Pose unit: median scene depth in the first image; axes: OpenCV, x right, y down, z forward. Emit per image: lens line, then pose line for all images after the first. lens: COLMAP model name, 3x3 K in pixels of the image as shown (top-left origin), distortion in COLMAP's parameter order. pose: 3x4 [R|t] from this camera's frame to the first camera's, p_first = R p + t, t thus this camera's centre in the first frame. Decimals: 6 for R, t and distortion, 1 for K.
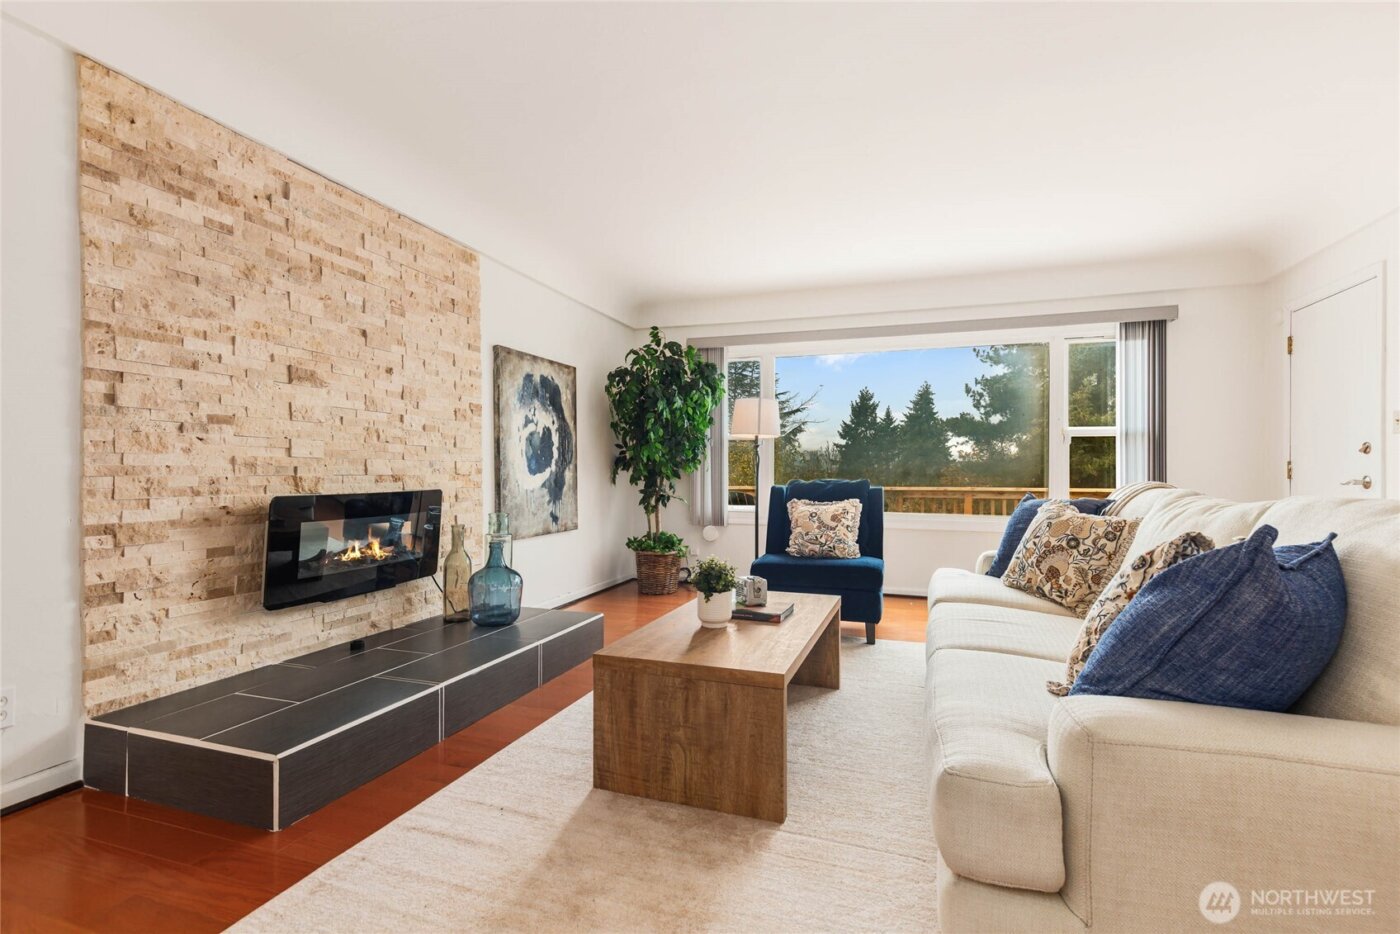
lens RADIAL K [[647.3, 0, 692.1], [0, 647.3, 469.5], [0, 0, 1]] dist [0.012659, -0.002366]
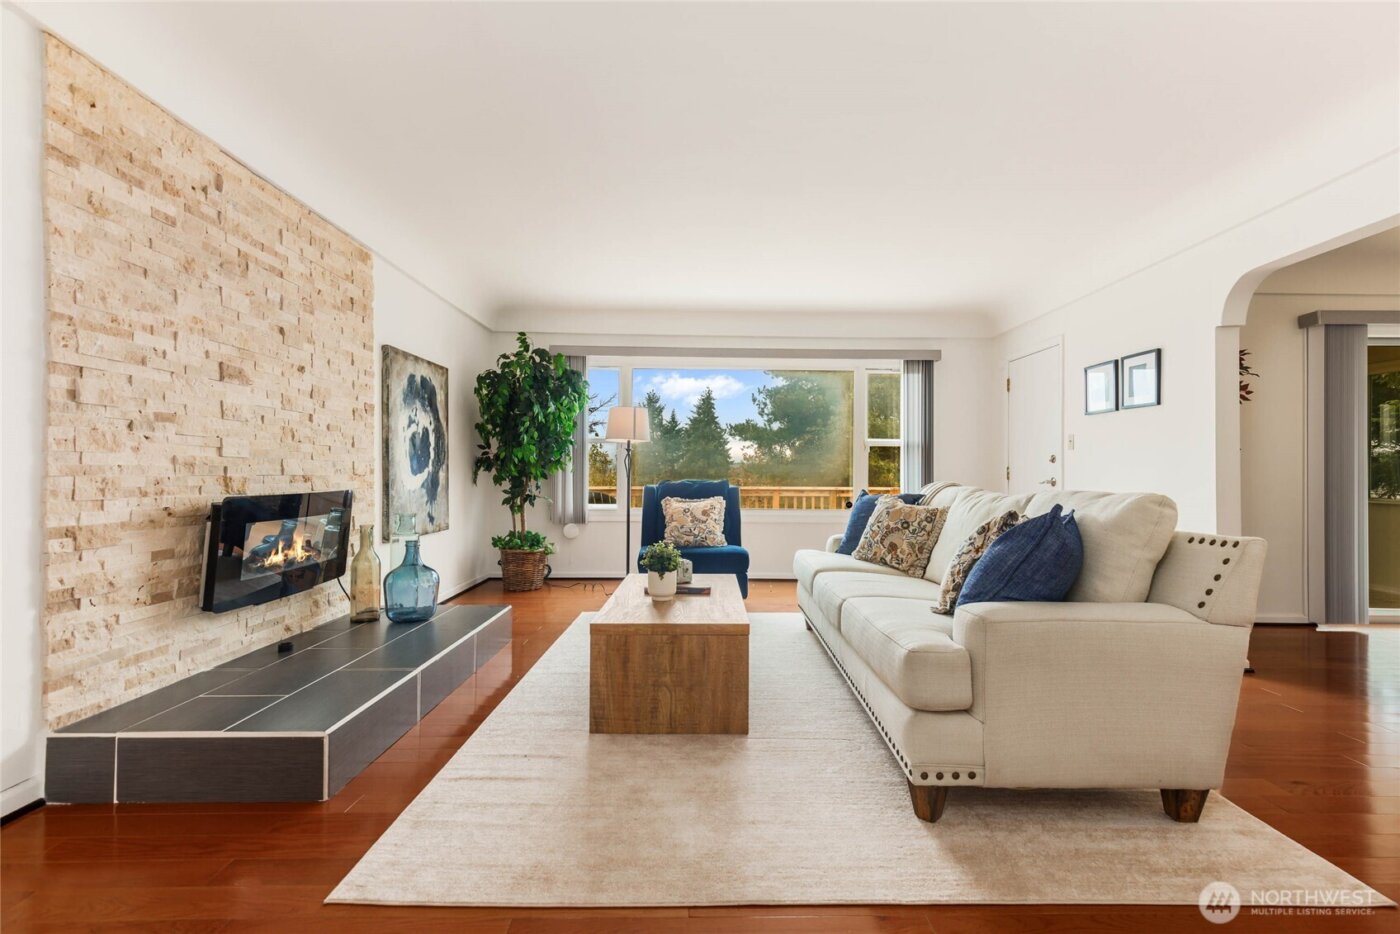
lens RADIAL K [[647.3, 0, 709.7], [0, 647.3, 466.0], [0, 0, 1]] dist [0.012659, -0.002366]
pose [[0.941493, 0.007842, 0.336941, -0.274282], [-0.005733, 0.999957, -0.007252, -0.002500], [-0.336983, 0.004896, 0.941498, -0.171818]]
